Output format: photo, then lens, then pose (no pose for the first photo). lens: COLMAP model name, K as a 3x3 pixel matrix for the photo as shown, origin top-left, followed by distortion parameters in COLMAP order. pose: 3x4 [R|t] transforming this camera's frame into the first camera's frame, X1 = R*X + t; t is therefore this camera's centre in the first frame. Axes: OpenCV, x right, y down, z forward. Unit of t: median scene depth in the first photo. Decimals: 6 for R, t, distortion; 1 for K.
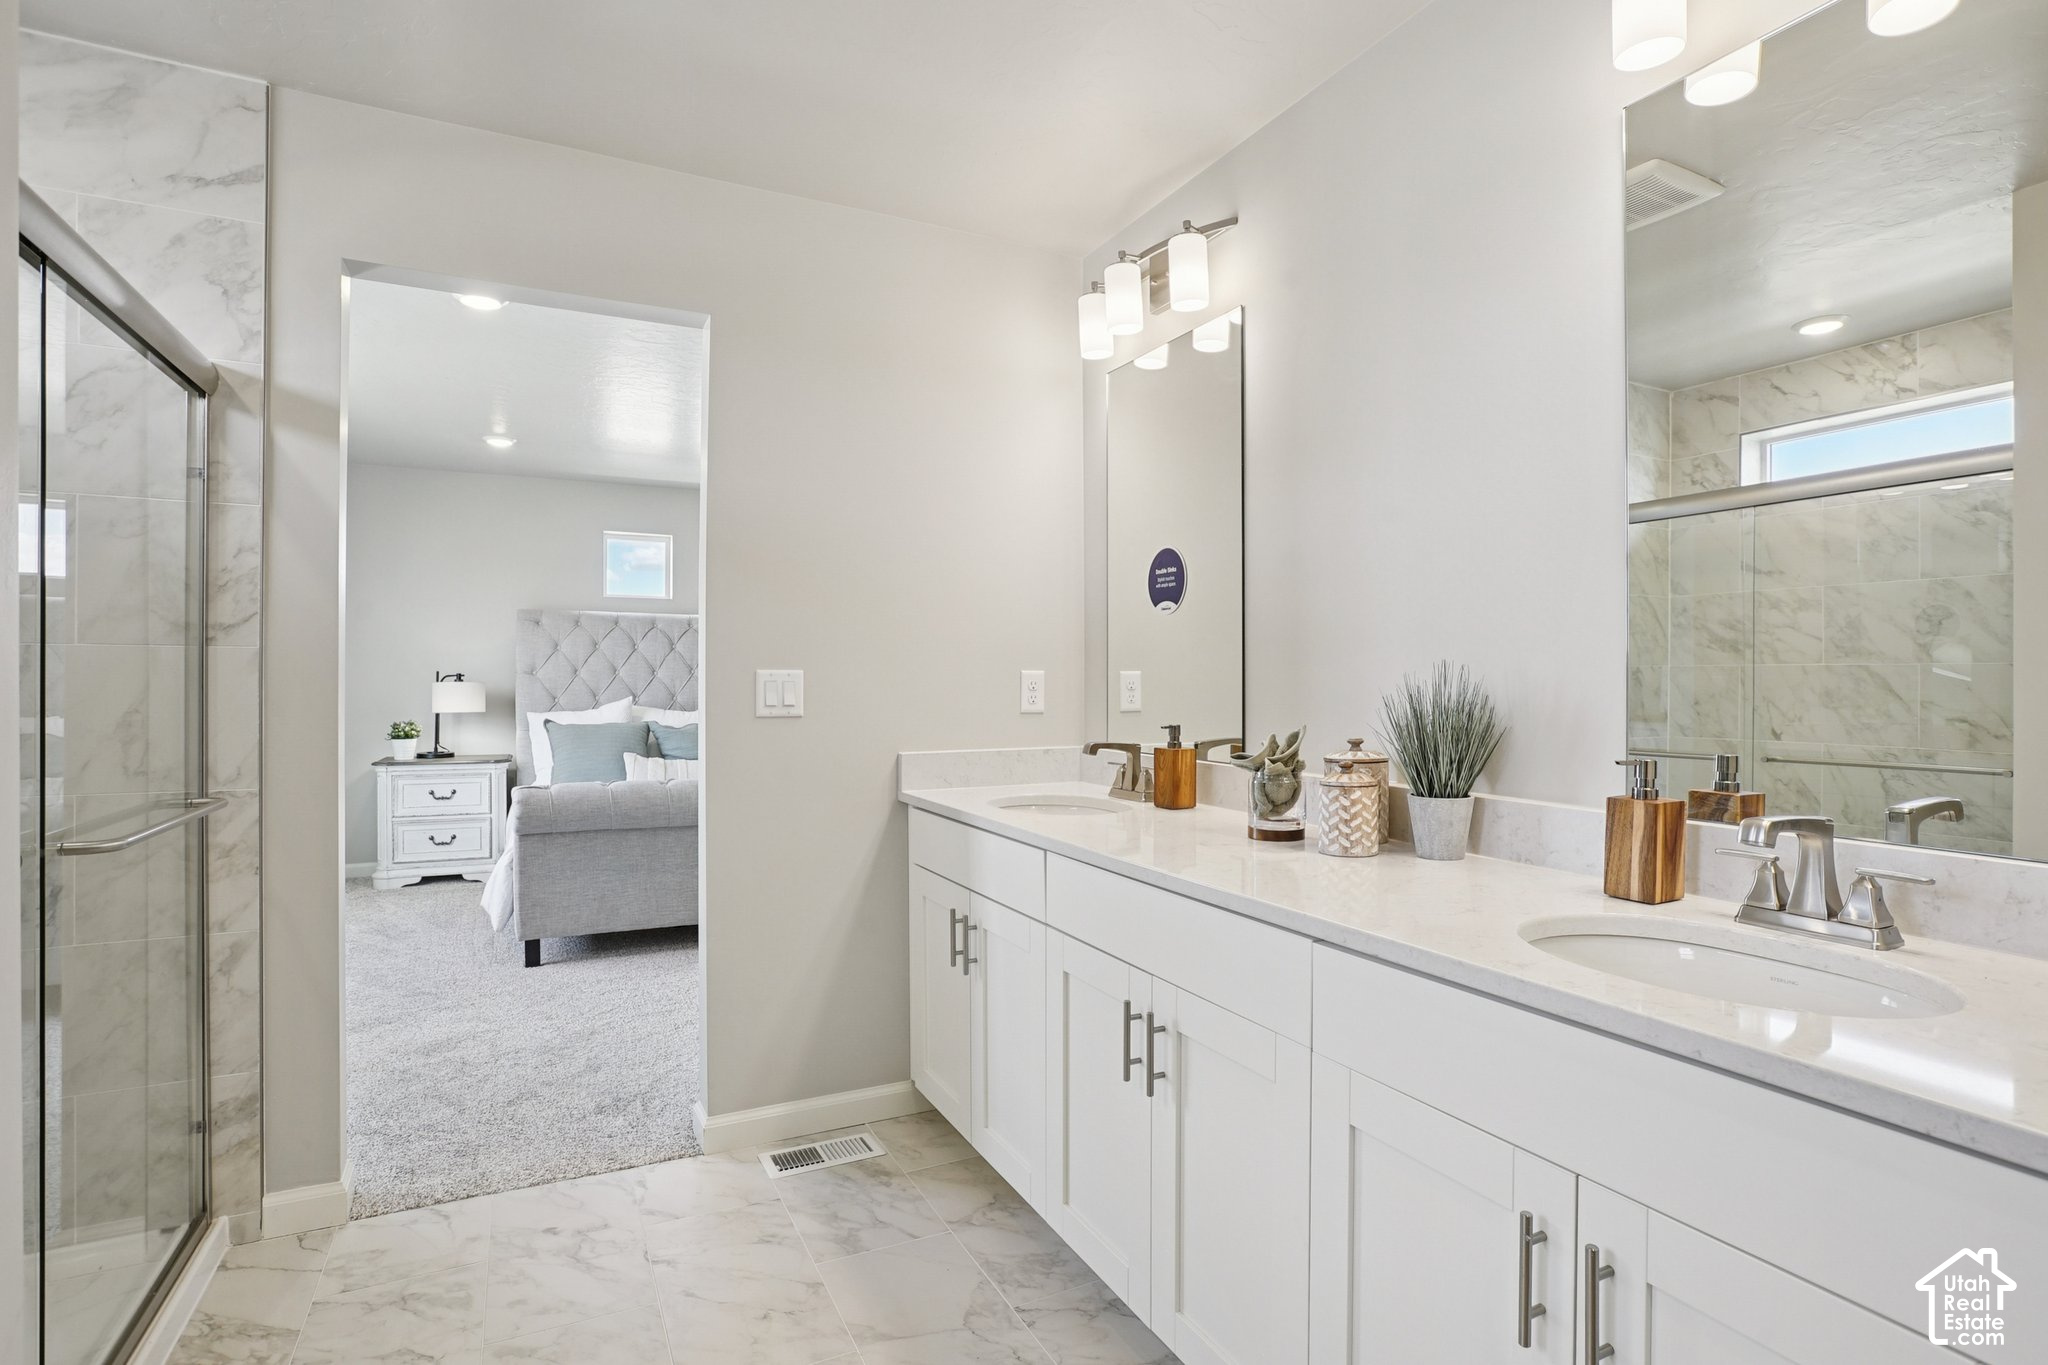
lens RADIAL K [[988.9, 0, 1024.0], [0, 988.9, 682.5], [0, 0, 1]] dist [-0.002722, -0.000050]
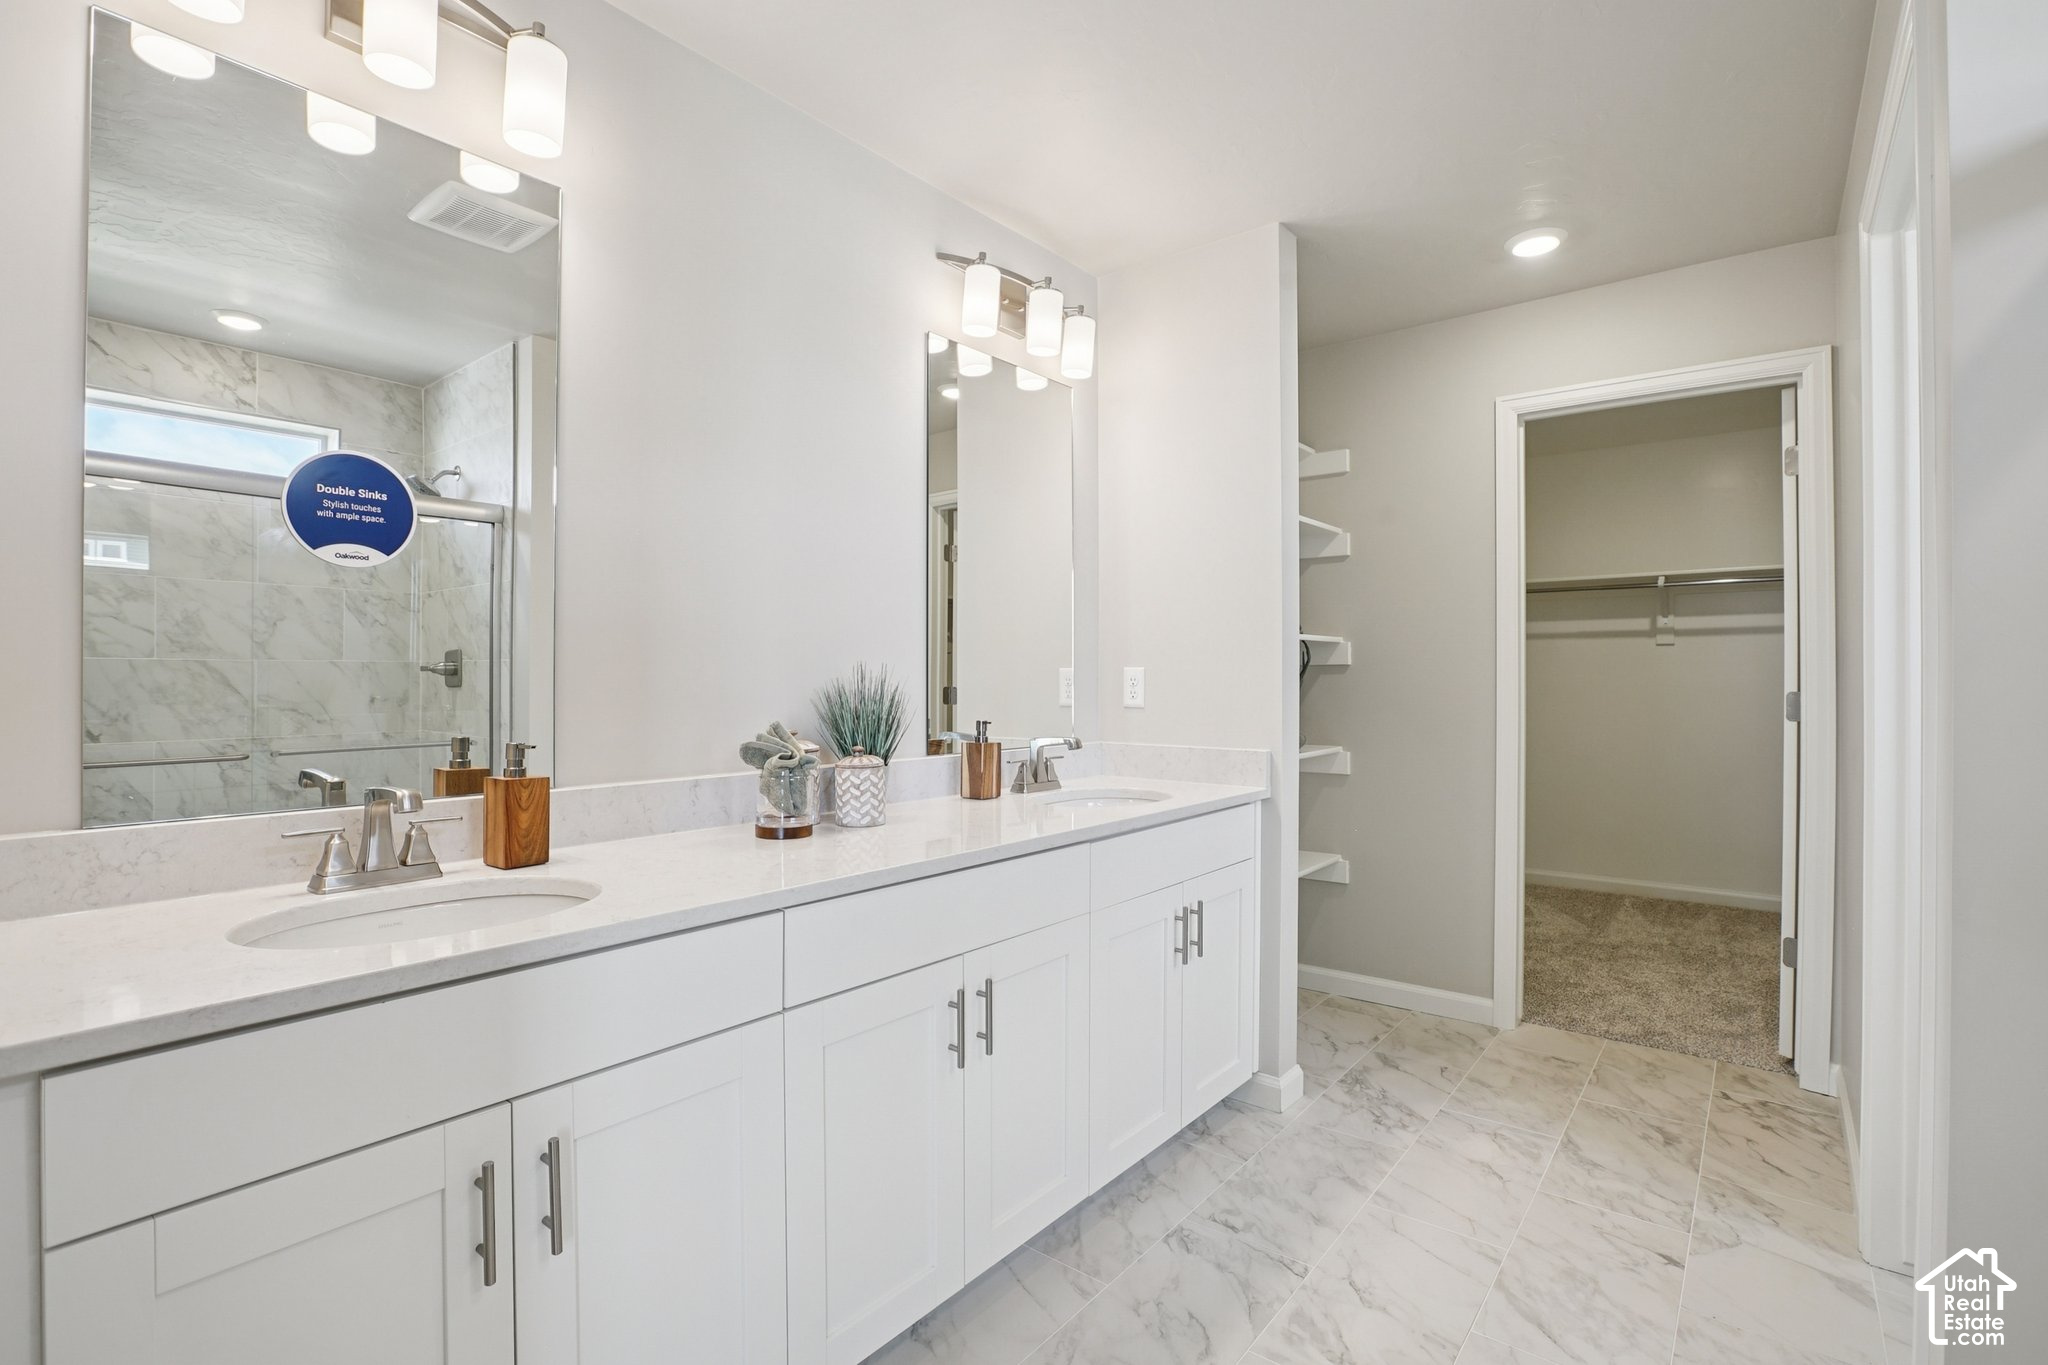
lens RADIAL K [[945.5, 0, 1021.5], [0, 945.5, 731.6], [0, 0, 1]] dist [-0.000519, 0.000189]
pose [[-0.379769, -0.058188, 0.923250, -0.382234], [0.003471, 0.997923, 0.064322, -0.004362], [-0.925075, 0.027632, -0.378778, 0.608982]]
